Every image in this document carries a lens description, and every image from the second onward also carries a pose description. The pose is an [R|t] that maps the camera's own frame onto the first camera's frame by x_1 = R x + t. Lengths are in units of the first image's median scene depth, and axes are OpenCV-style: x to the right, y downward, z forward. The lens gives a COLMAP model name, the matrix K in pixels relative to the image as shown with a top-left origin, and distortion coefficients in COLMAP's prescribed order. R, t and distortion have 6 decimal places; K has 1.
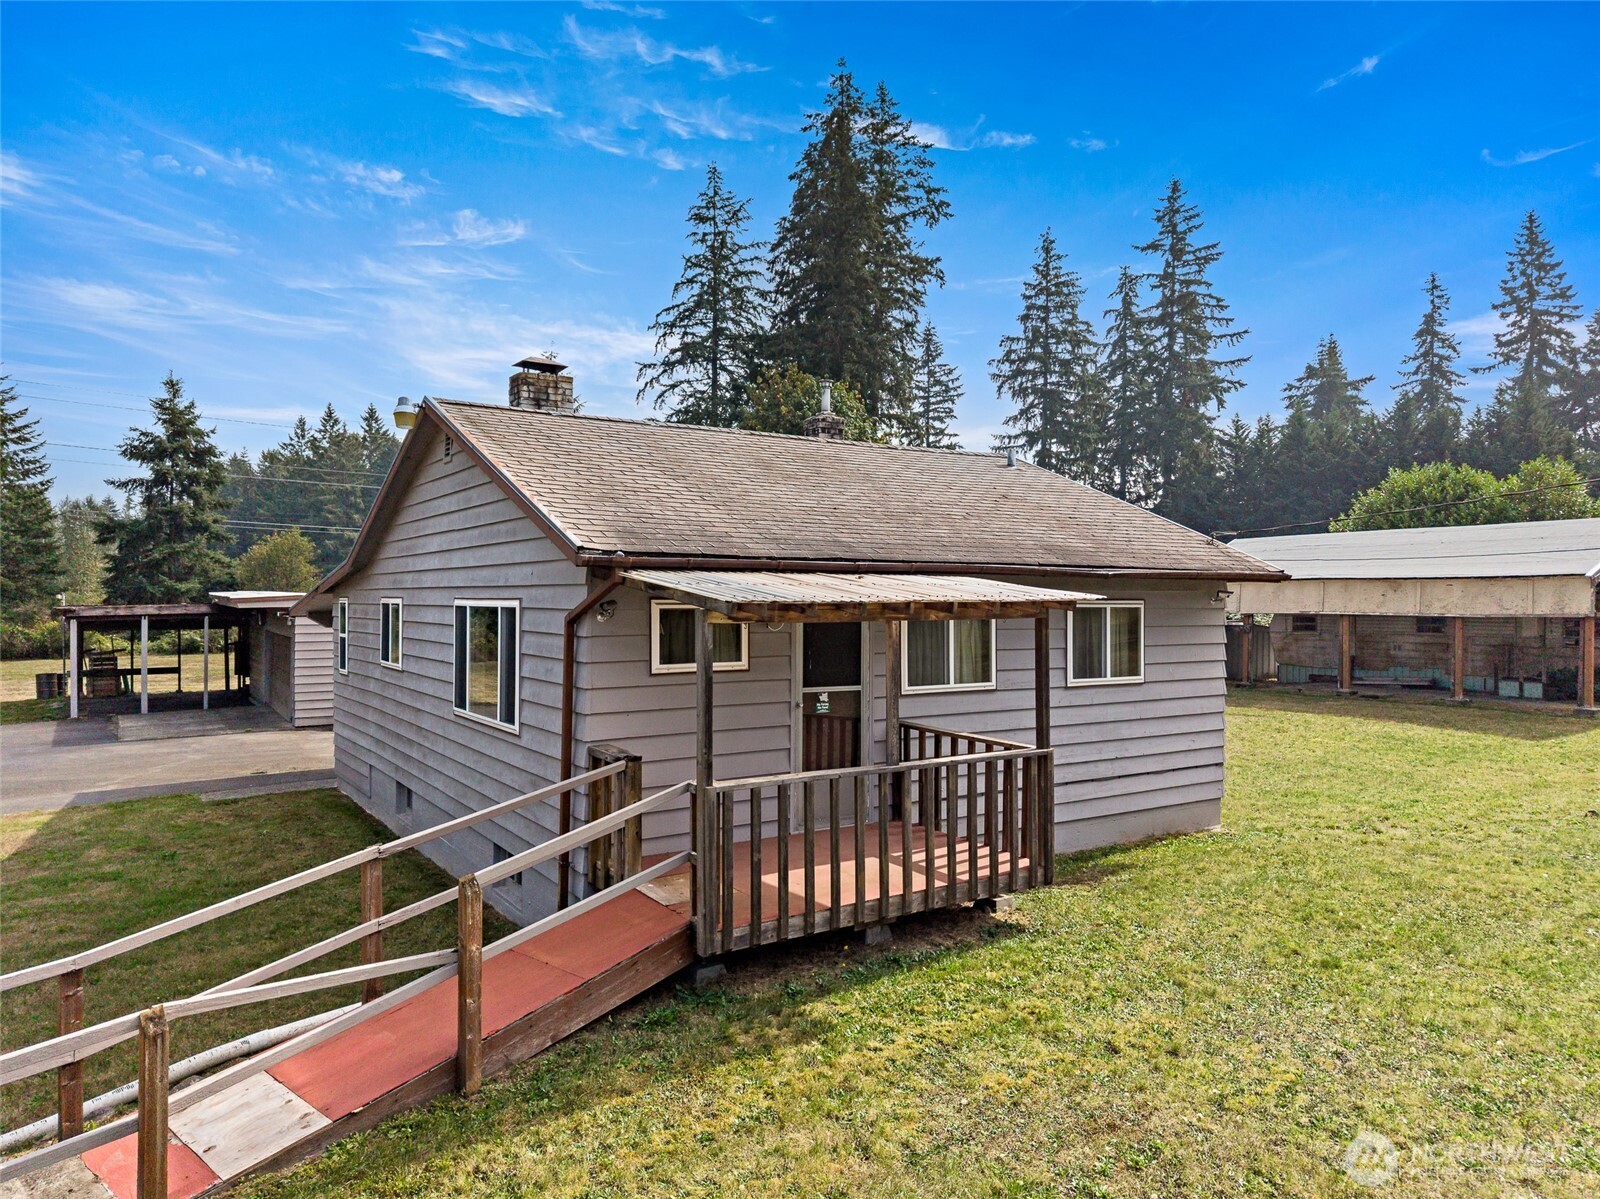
lens RADIAL K [[1080.4, 0, 800.0], [0, 1080.4, 599.5], [0, 0, 1]] dist [0.000269, 0.002771]
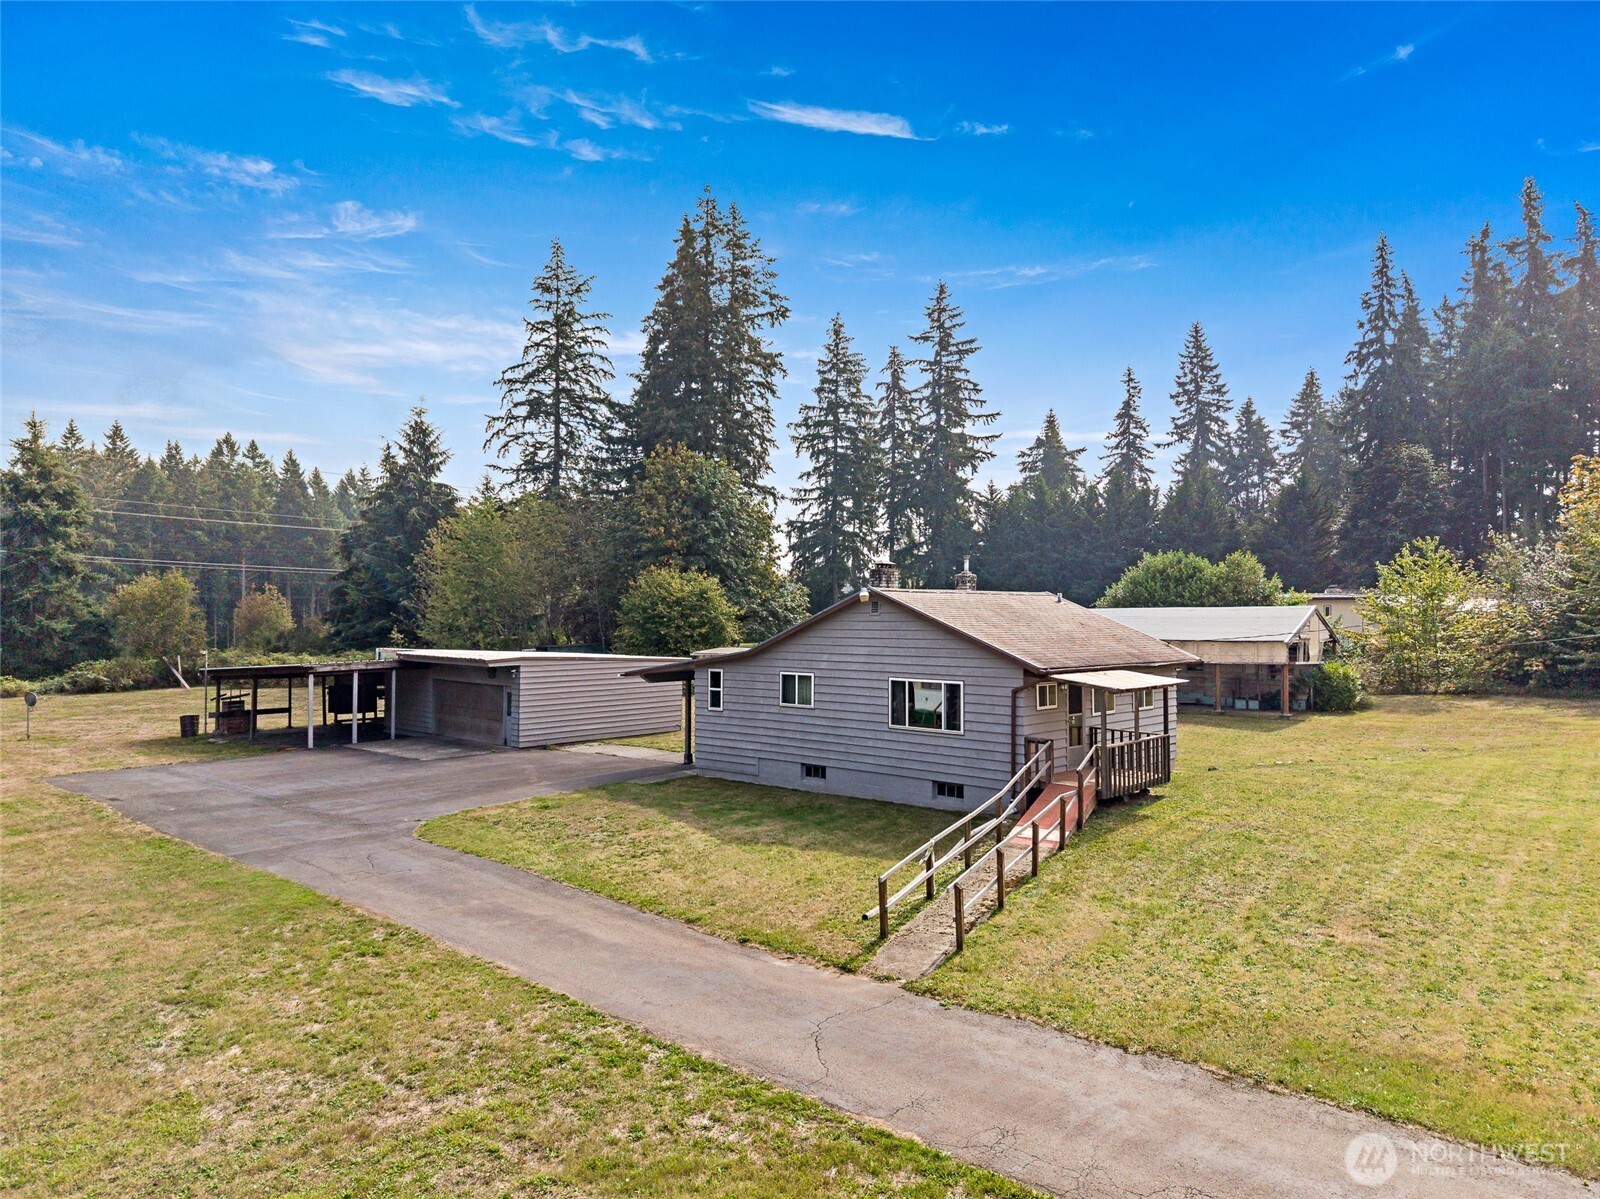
lens RADIAL K [[1070.0, 0, 800.0], [0, 1070.0, 599.5], [0, 0, 1]] dist [0.046187, -0.063911]
pose [[0.967277, 0.003802, 0.253695, -0.114466], [0.001046, 0.999820, -0.018970, -0.013043], [-0.253721, 0.018615, 0.967098, -0.120425]]
